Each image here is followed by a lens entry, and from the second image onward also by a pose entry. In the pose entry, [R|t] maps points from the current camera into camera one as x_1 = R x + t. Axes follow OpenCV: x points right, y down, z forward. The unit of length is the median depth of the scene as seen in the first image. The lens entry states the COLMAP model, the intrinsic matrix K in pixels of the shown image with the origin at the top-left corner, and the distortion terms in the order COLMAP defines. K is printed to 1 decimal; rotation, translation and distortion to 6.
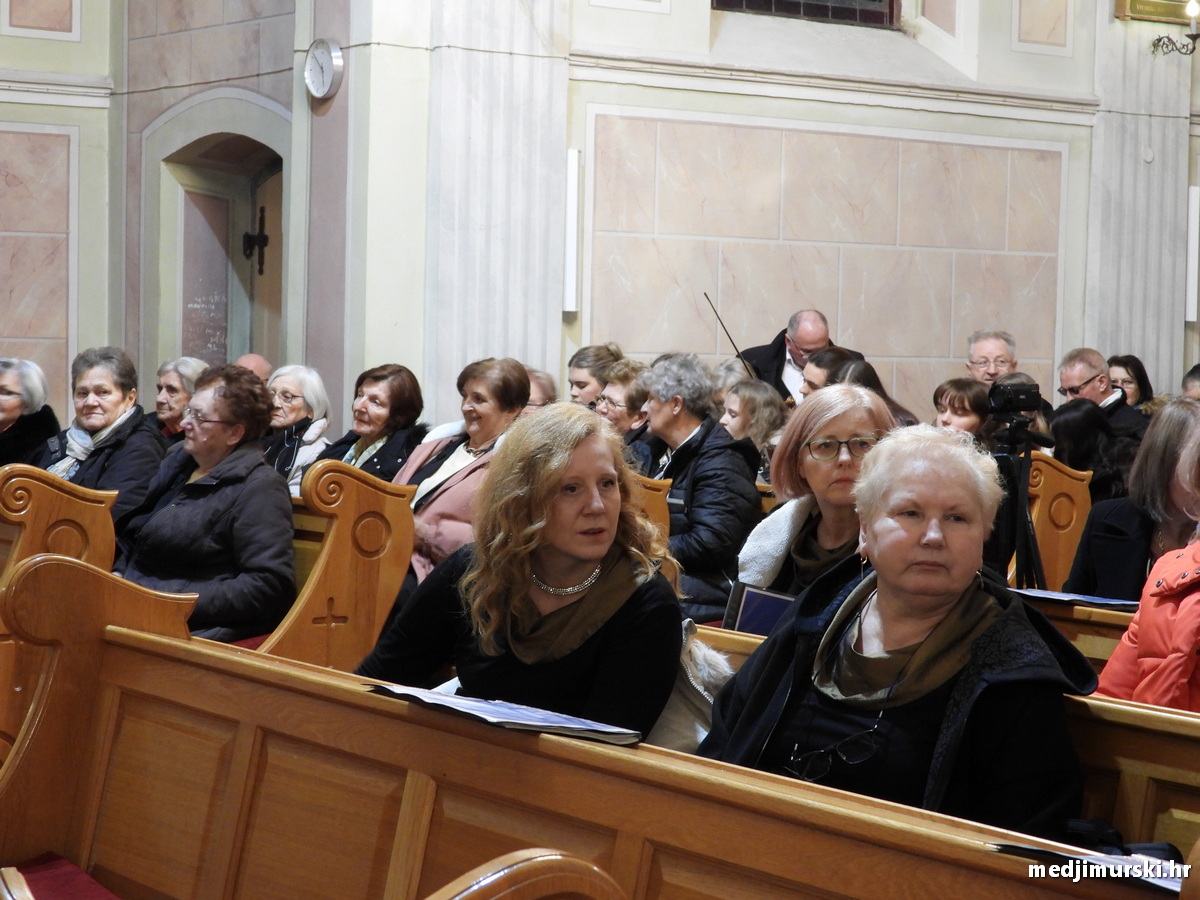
lens RADIAL K [[2649.4, 0, 600.5], [0, 2649.4, 451.7], [0, 0, 1]] dist [-0.044601, 0.000000]
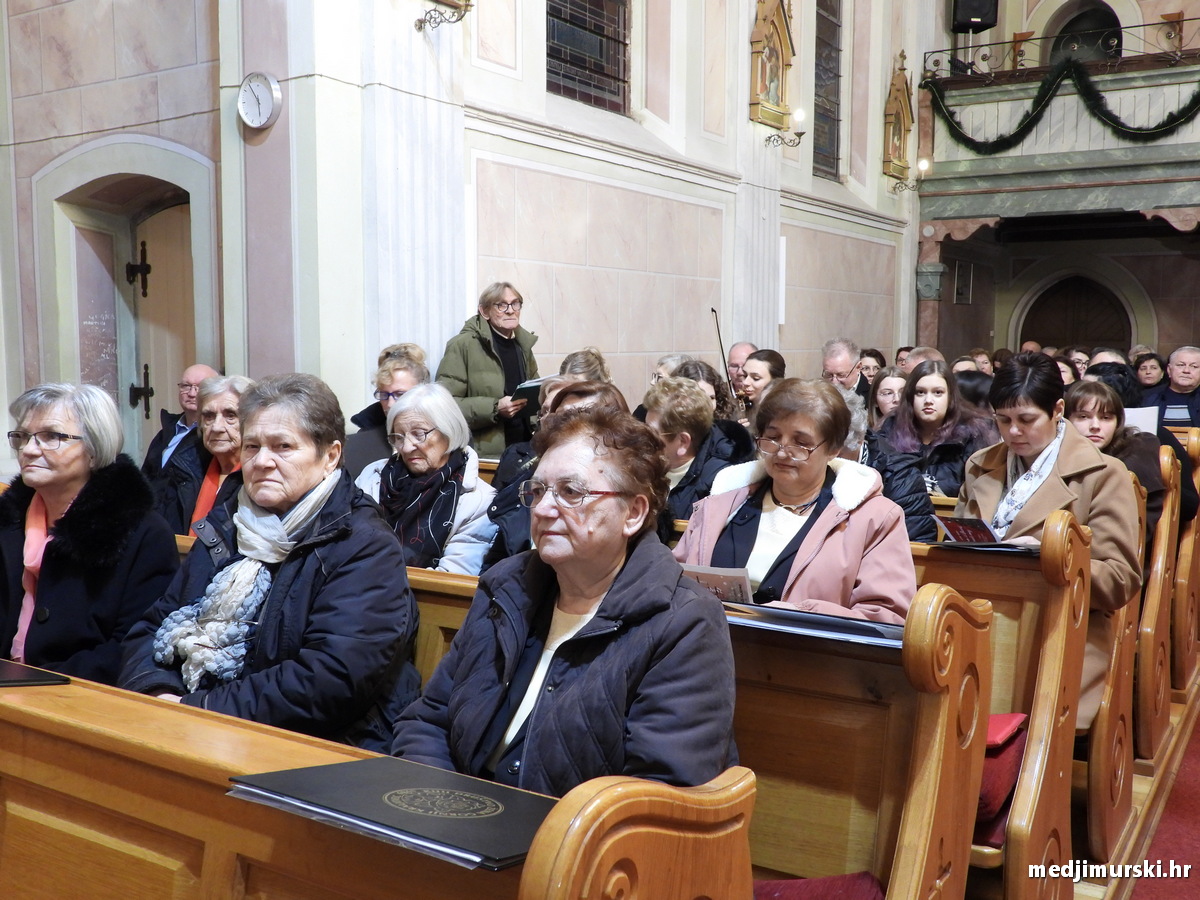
lens RADIAL K [[1159.0, 0, 600.1], [0, 1159.0, 441.5], [0, 0, 1]] dist [-0.009539, 0.000000]
pose [[0.932189, -0.050417, 0.358445, -0.133801], [0.033575, 0.998027, 0.053060, -0.022193], [-0.360413, -0.037427, 0.932042, 0.440604]]
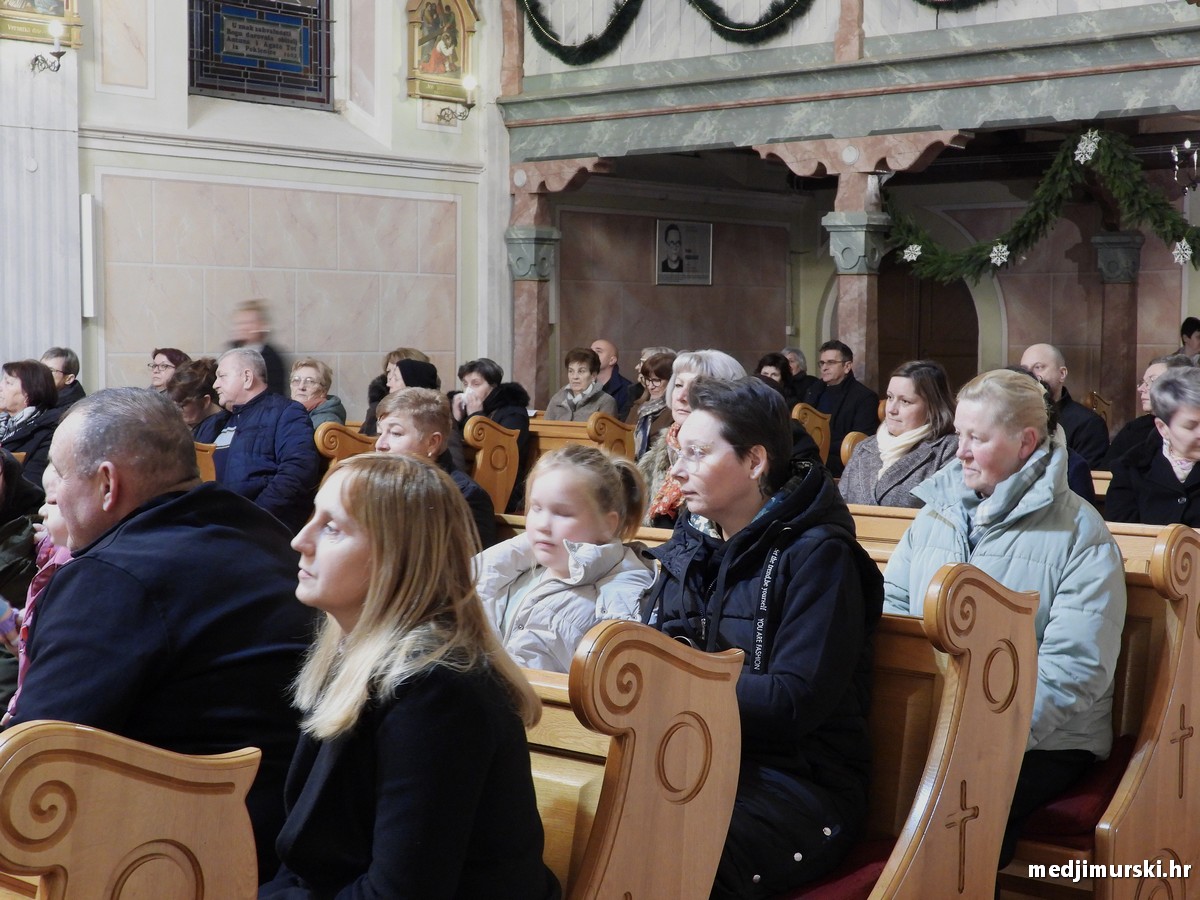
lens RADIAL K [[1907.9, 0, 599.0], [0, 1907.9, 450.7], [0, 0, 1]] dist [-0.018253, 0.000000]
pose [[0.971600, -0.031966, 0.234459, 0.265244], [0.028199, 0.999414, 0.019401, -0.003244], [-0.234942, -0.012238, 0.971932, 0.193312]]
